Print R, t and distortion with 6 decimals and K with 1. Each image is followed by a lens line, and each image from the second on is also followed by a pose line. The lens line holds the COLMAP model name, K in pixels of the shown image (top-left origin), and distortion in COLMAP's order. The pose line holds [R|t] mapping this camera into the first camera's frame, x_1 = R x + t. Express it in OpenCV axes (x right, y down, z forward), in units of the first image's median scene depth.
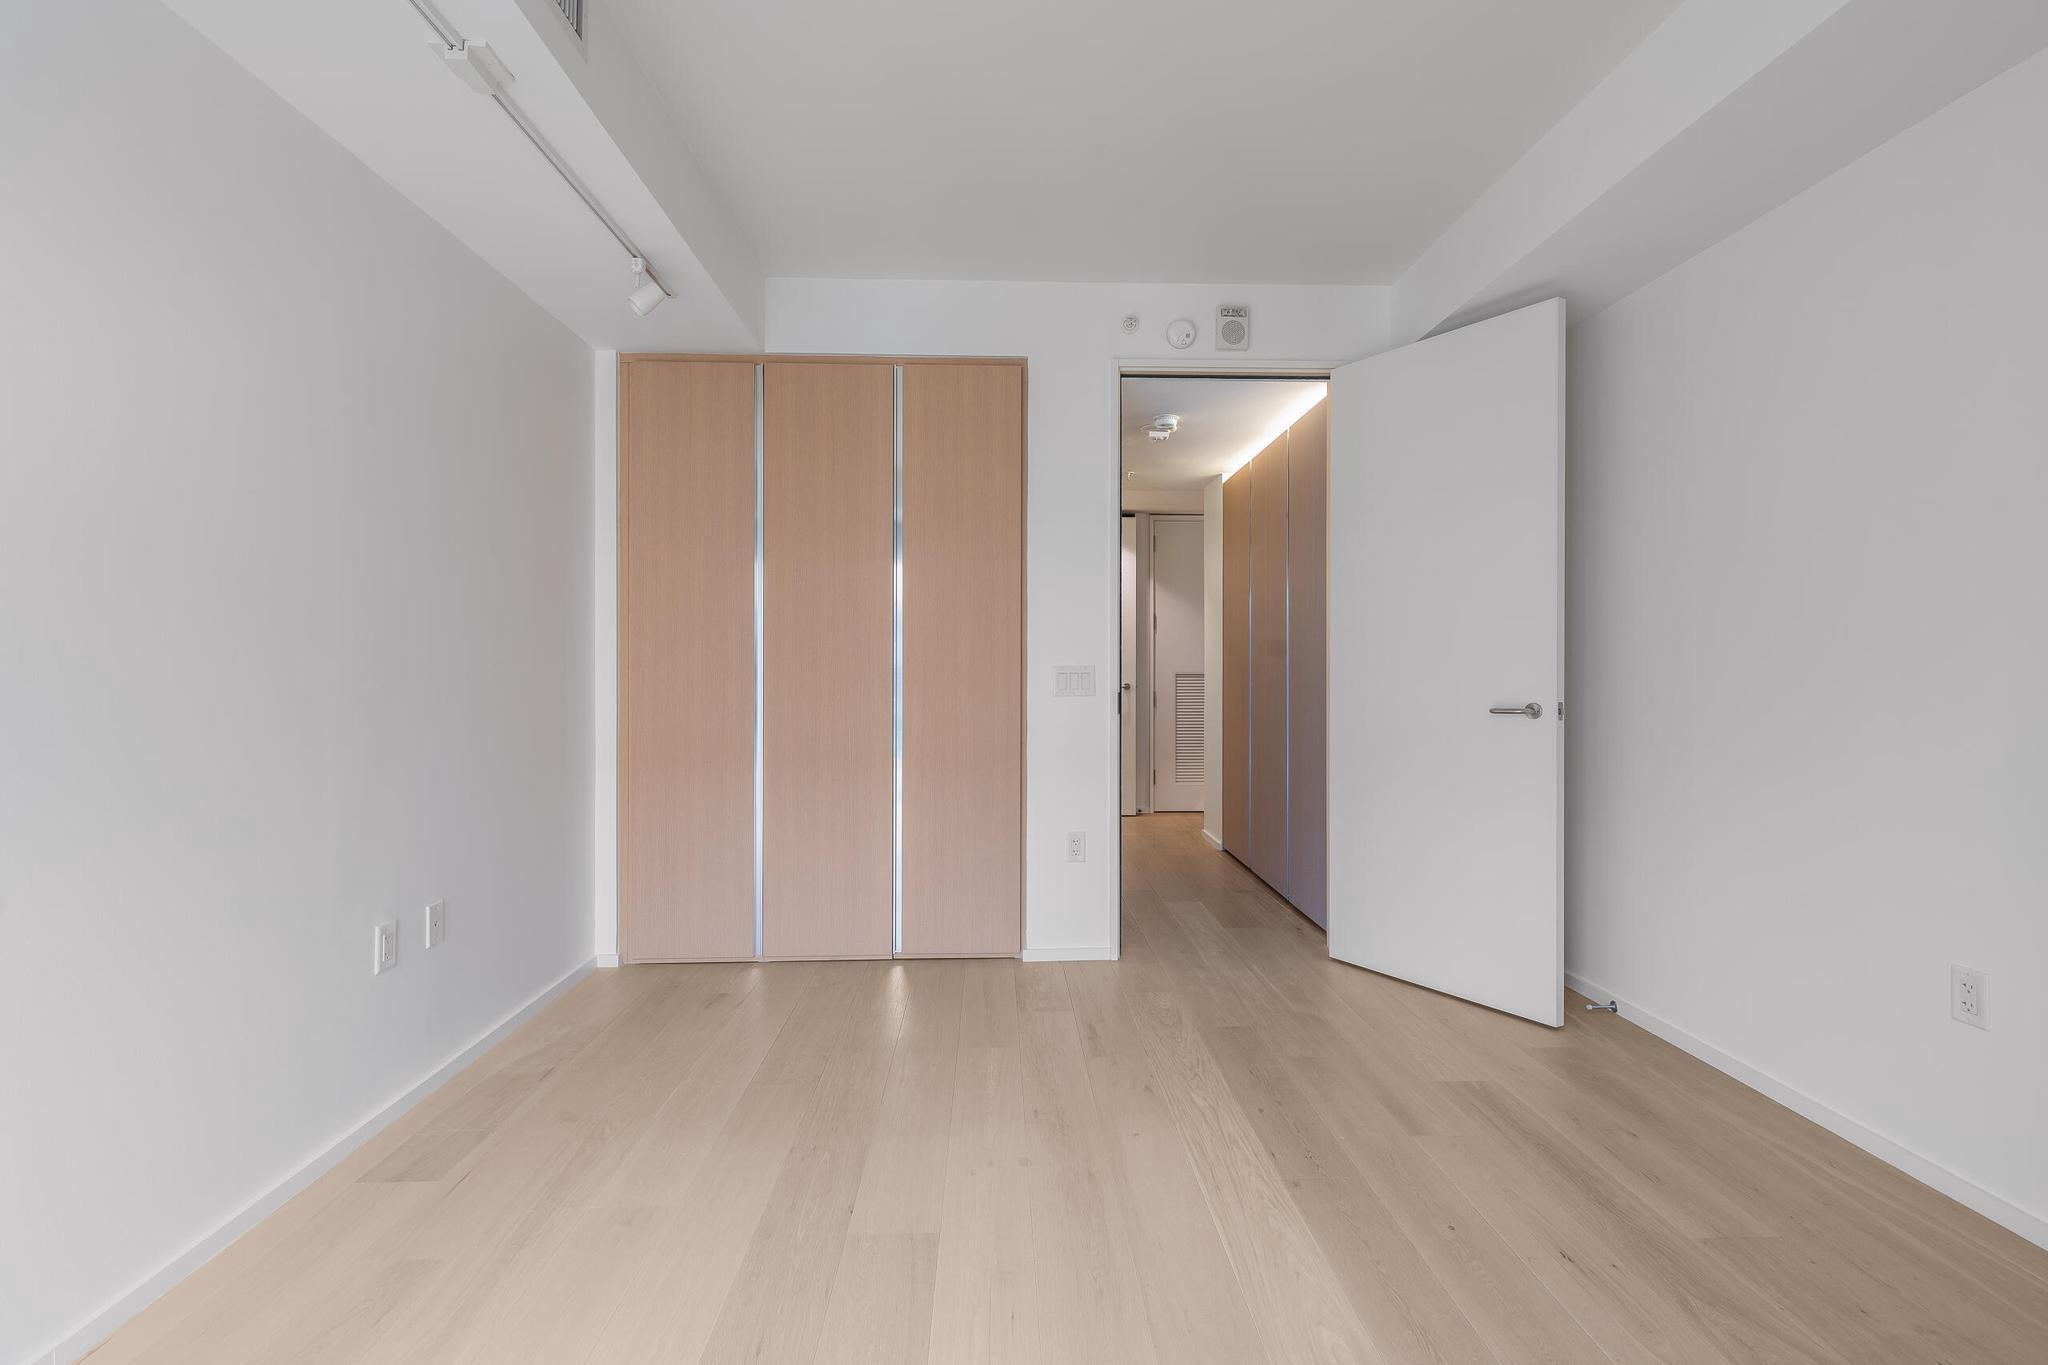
lens RADIAL K [[931.7, 0, 1027.1], [0, 931.7, 673.6], [0, 0, 1]] dist [0.001100, 0.000016]
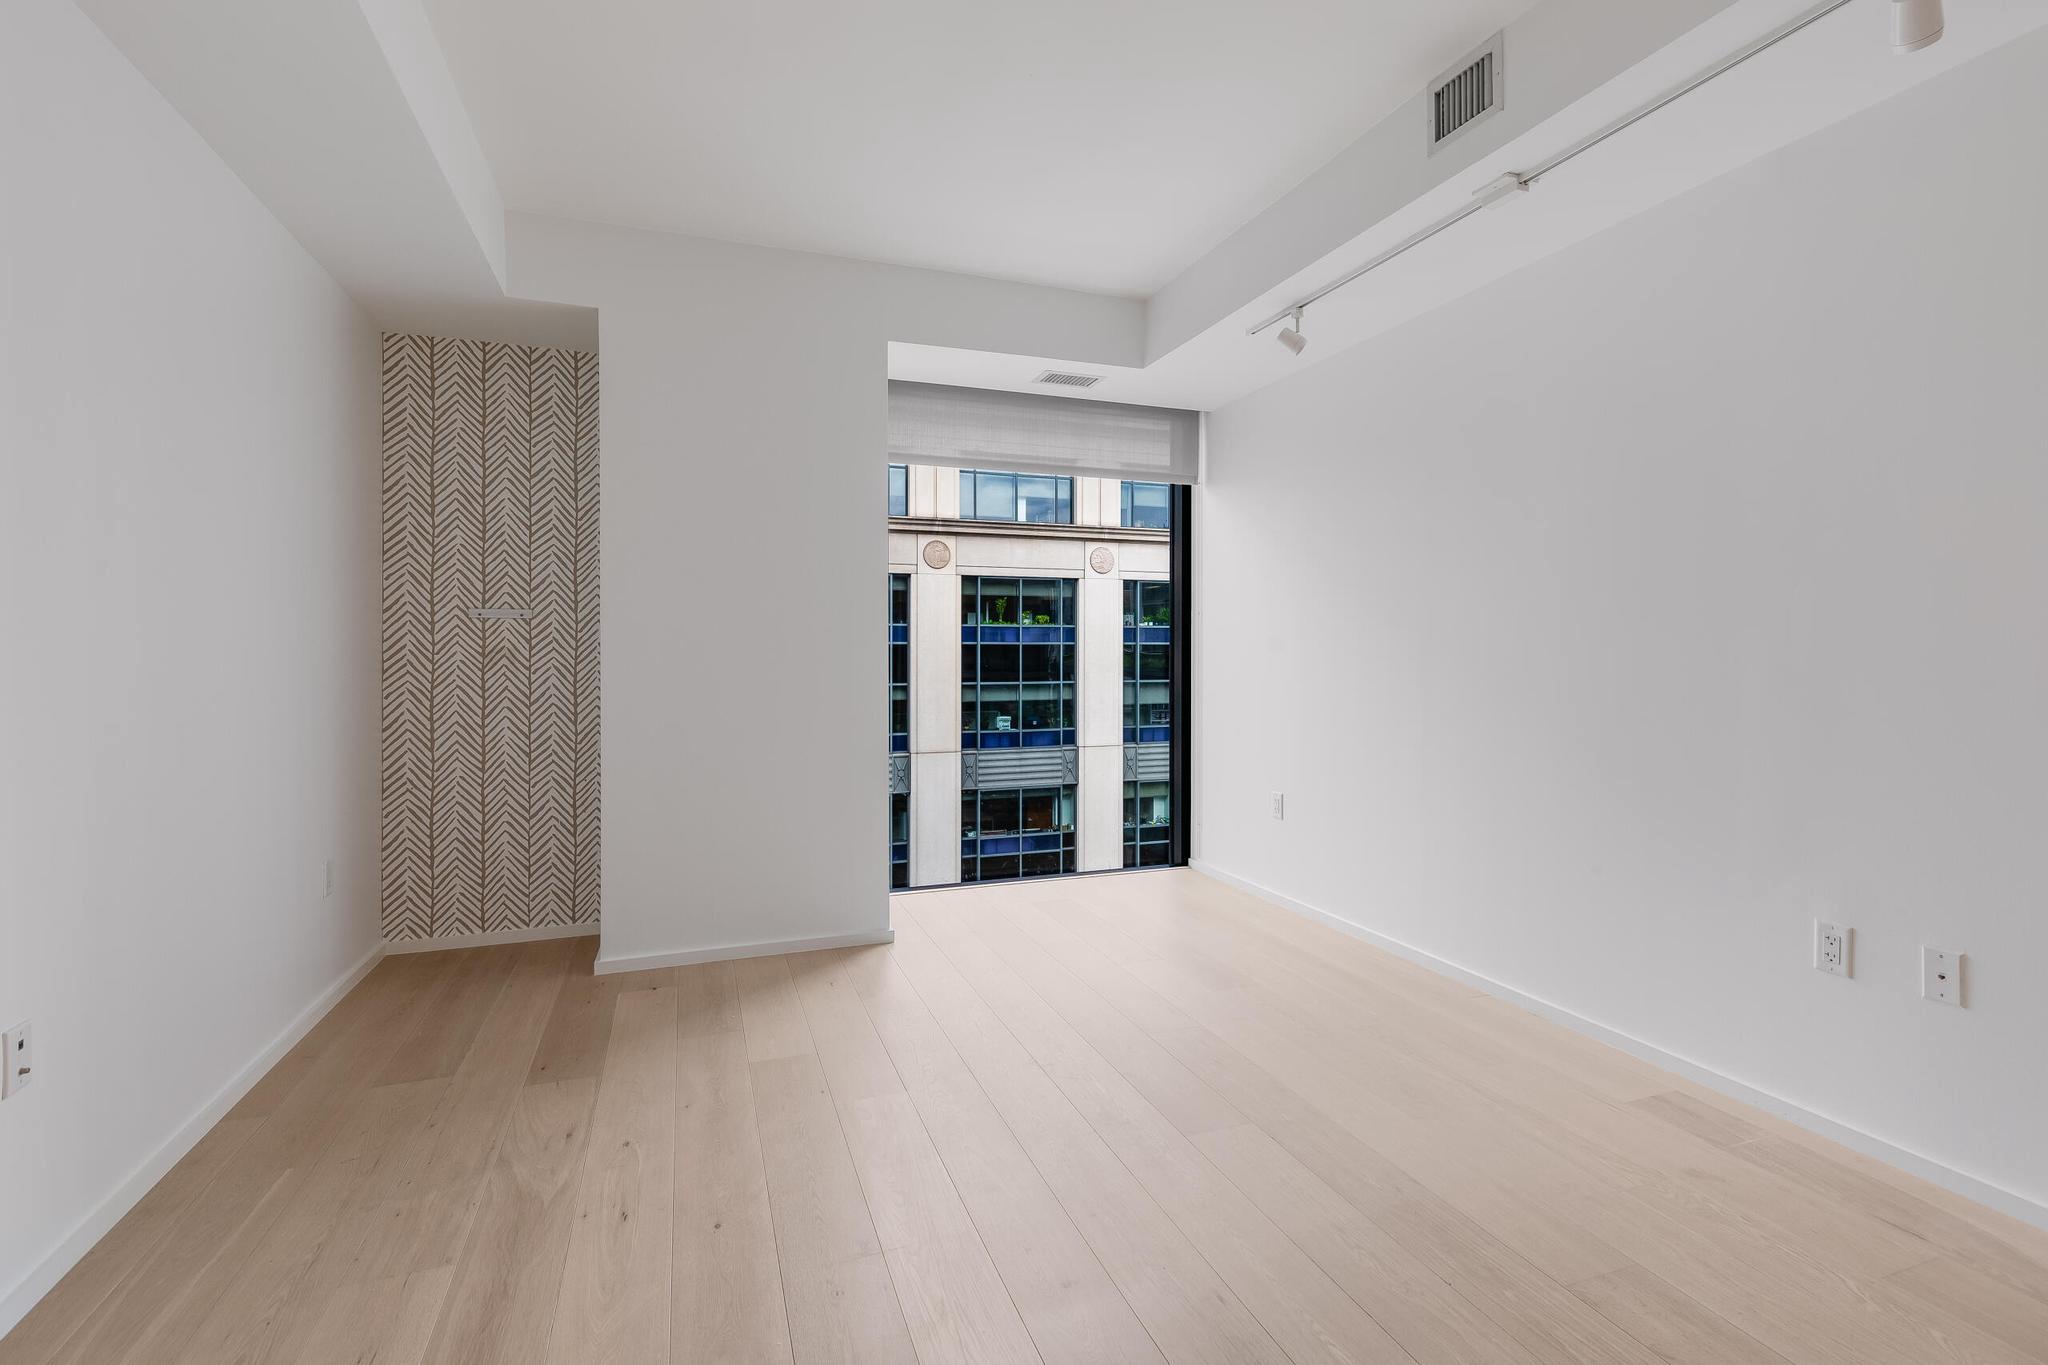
lens RADIAL K [[931.7, 0, 1016.4], [0, 931.7, 647.1], [0, 0, 1]] dist [0.001100, 0.000016]
pose [[-0.955076, 0.000713, -0.296359, 0.378750], [0.000511, 1.000000, 0.000757, -0.008040], [0.296359, 0.000572, -0.955076, 1.718231]]
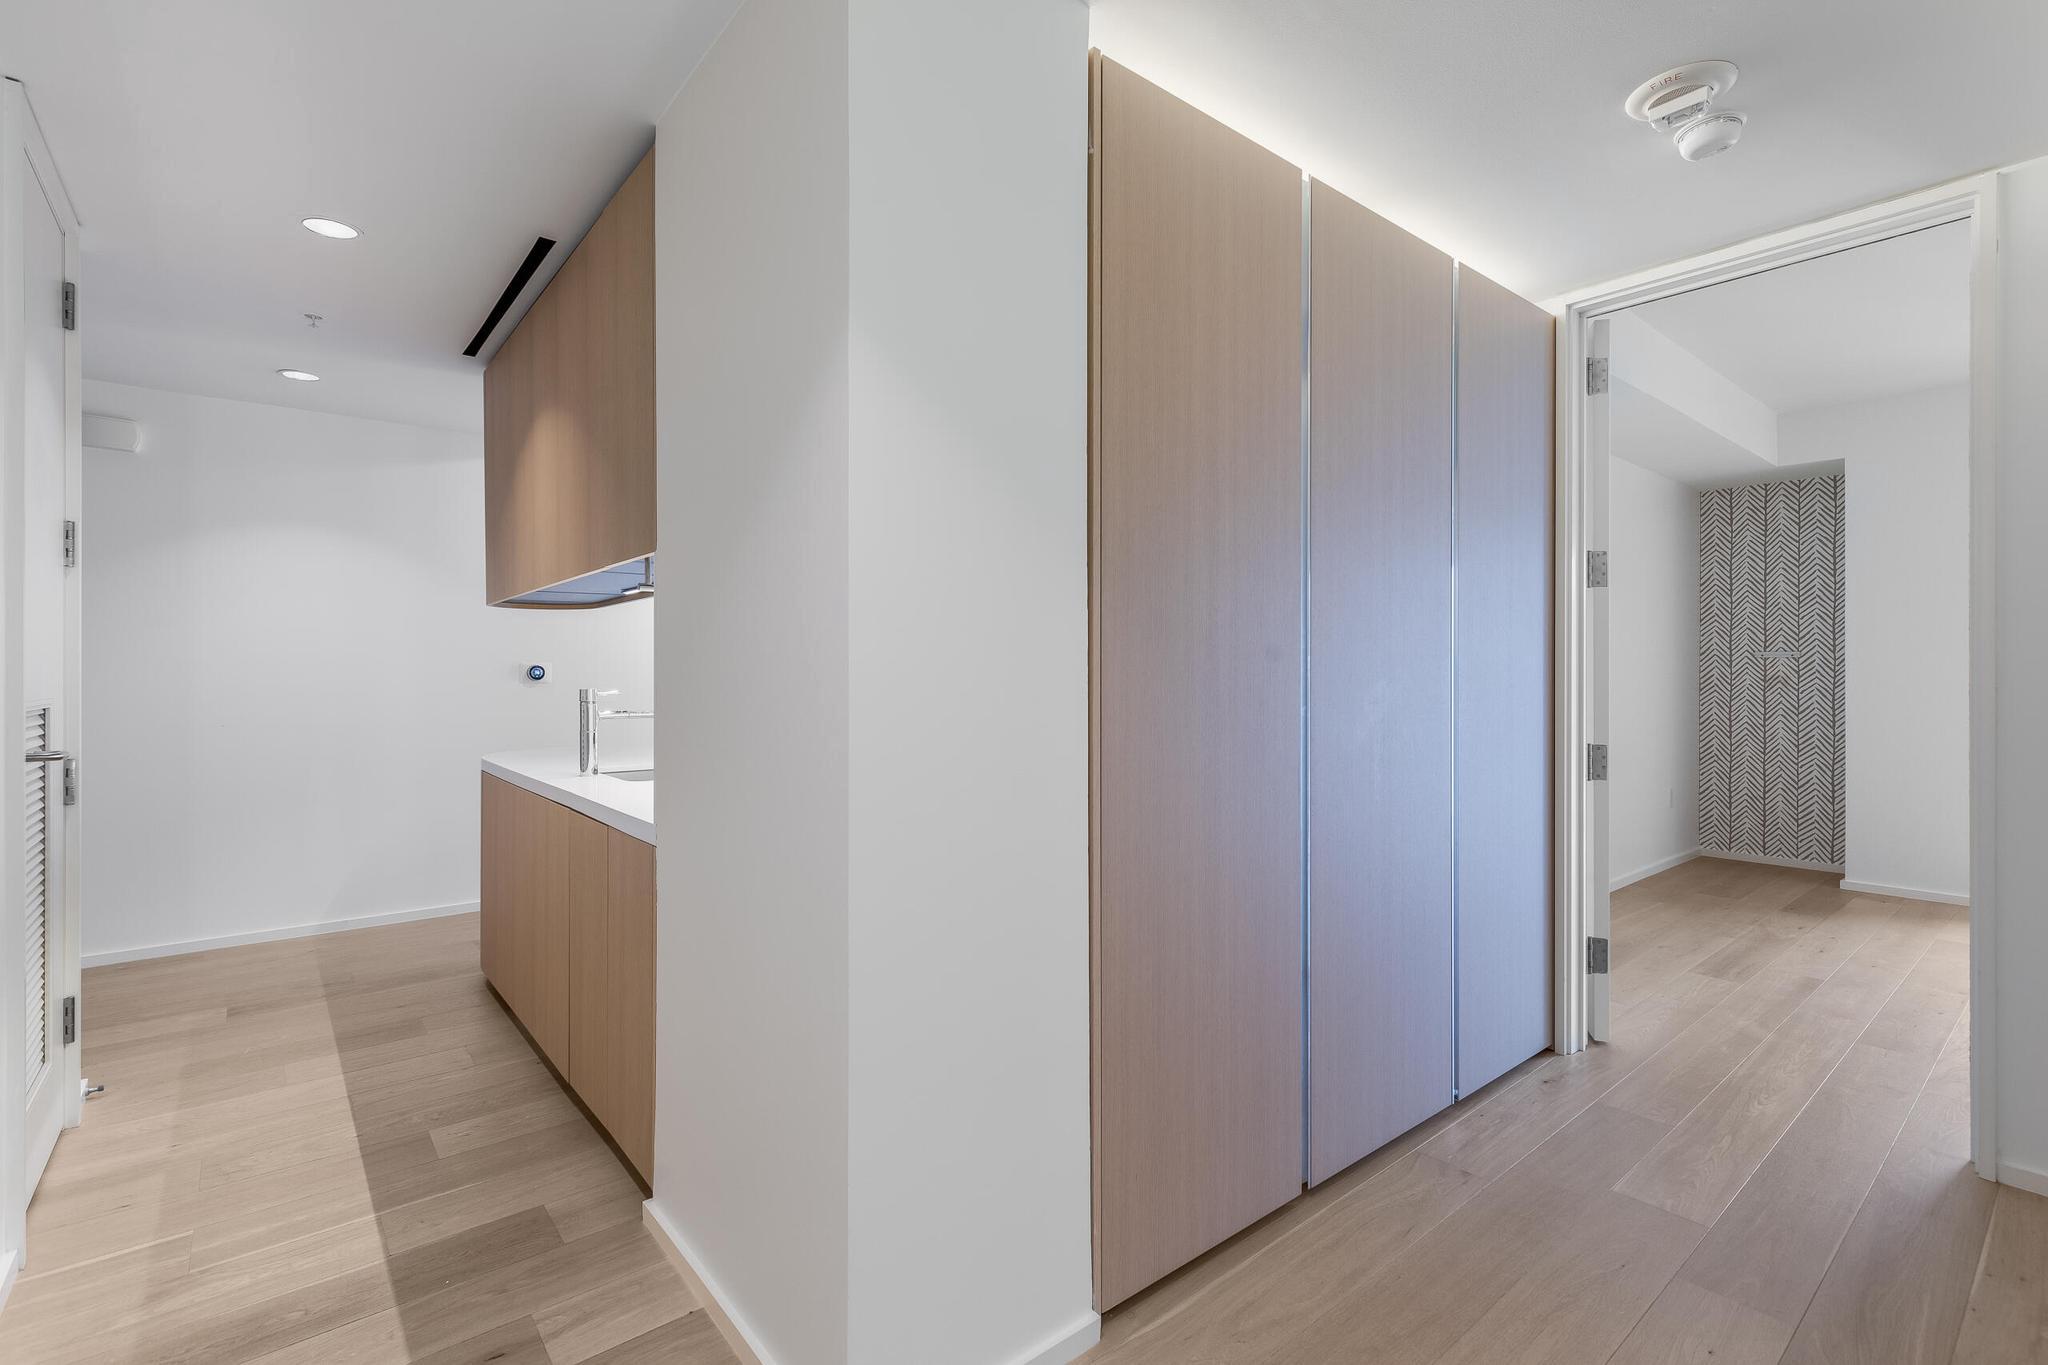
lens RADIAL K [[931.7, 0, 1018.0], [0, 931.7, 671.0], [0, 0, 1]] dist [0.001100, 0.000016]
pose [[-0.606024, -0.003112, 0.795440, -0.014430], [0.003348, 0.999974, 0.006463, -0.044374], [-0.795439, 0.006580, -0.605998, 3.096895]]
